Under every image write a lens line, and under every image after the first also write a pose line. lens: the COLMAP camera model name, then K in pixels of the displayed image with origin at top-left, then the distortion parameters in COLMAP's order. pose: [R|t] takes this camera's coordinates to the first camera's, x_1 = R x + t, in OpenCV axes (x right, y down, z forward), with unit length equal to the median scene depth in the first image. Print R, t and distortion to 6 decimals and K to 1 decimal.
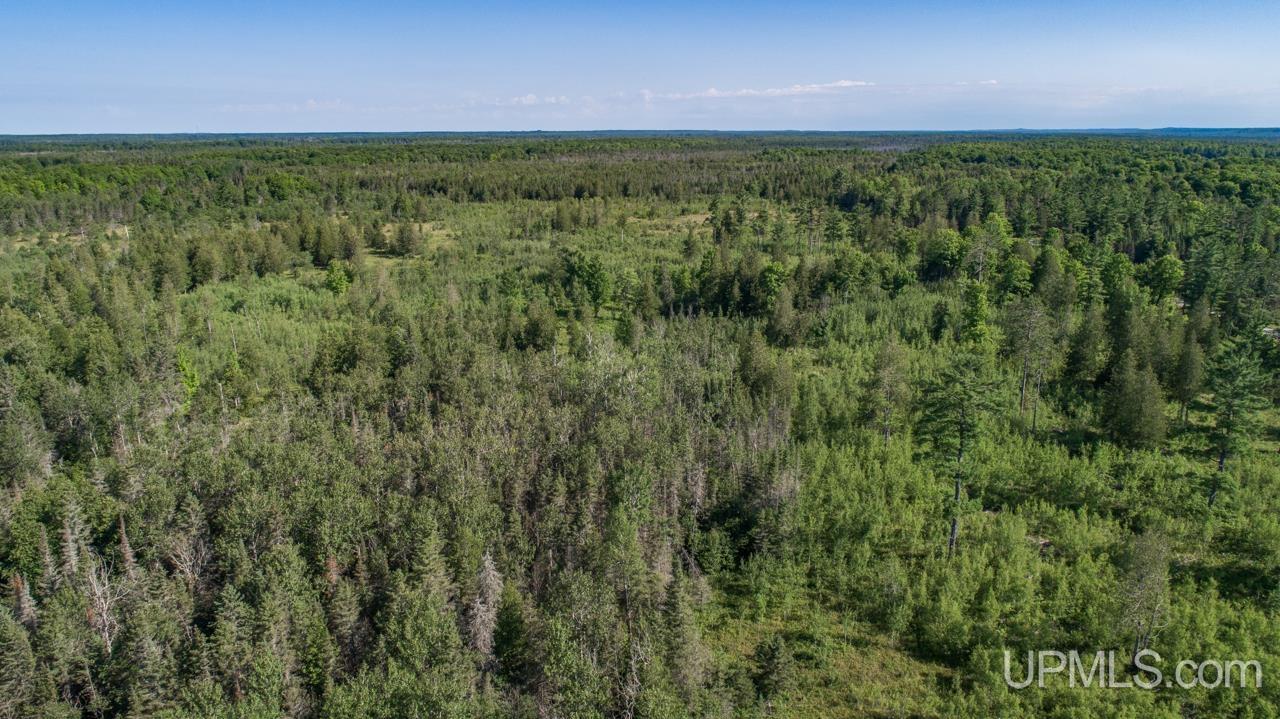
lens RADIAL K [[874.4, 0, 640.7], [0, 874.4, 361.8], [0, 0, 1]] dist [-0.013021, 0.001398]
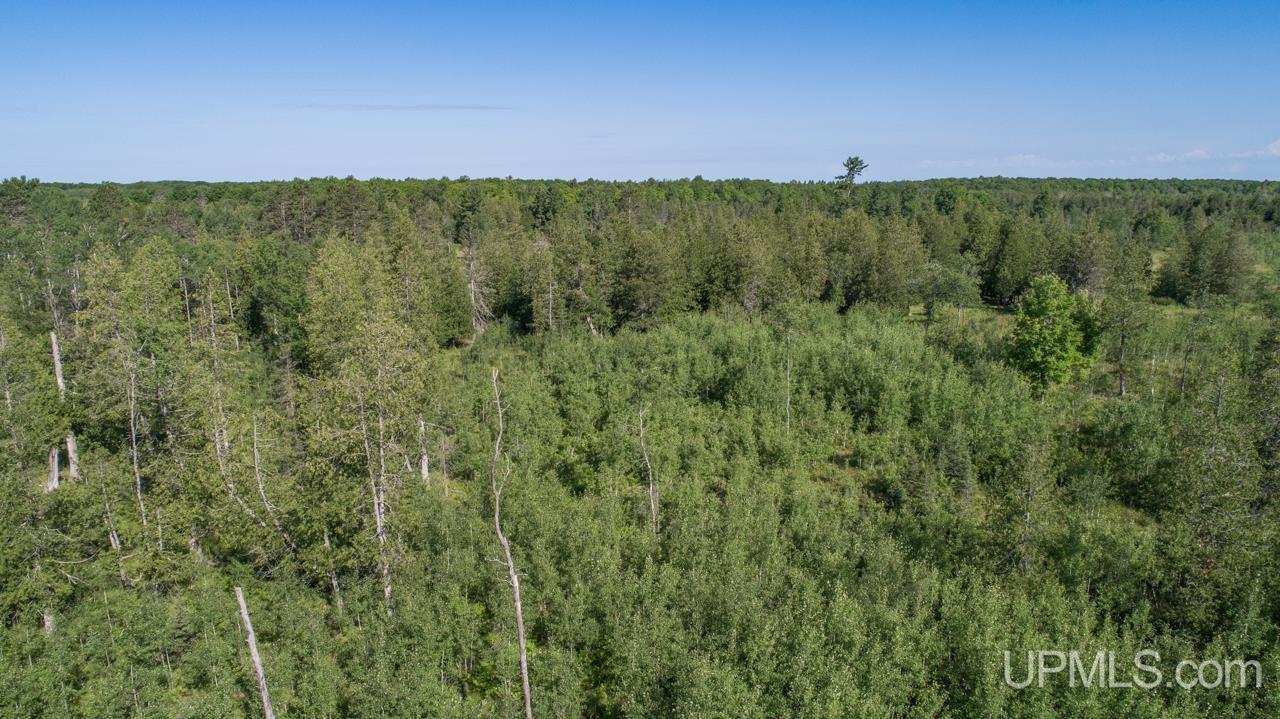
lens RADIAL K [[874.4, 0, 638.8], [0, 874.4, 361.1], [0, 0, 1]] dist [-0.013021, 0.001398]
pose [[0.740573, 0.138669, -0.657512, -0.266631], [-0.179442, 0.983754, 0.005363, -0.066239], [0.647574, 0.114014, 0.753425, 0.715944]]
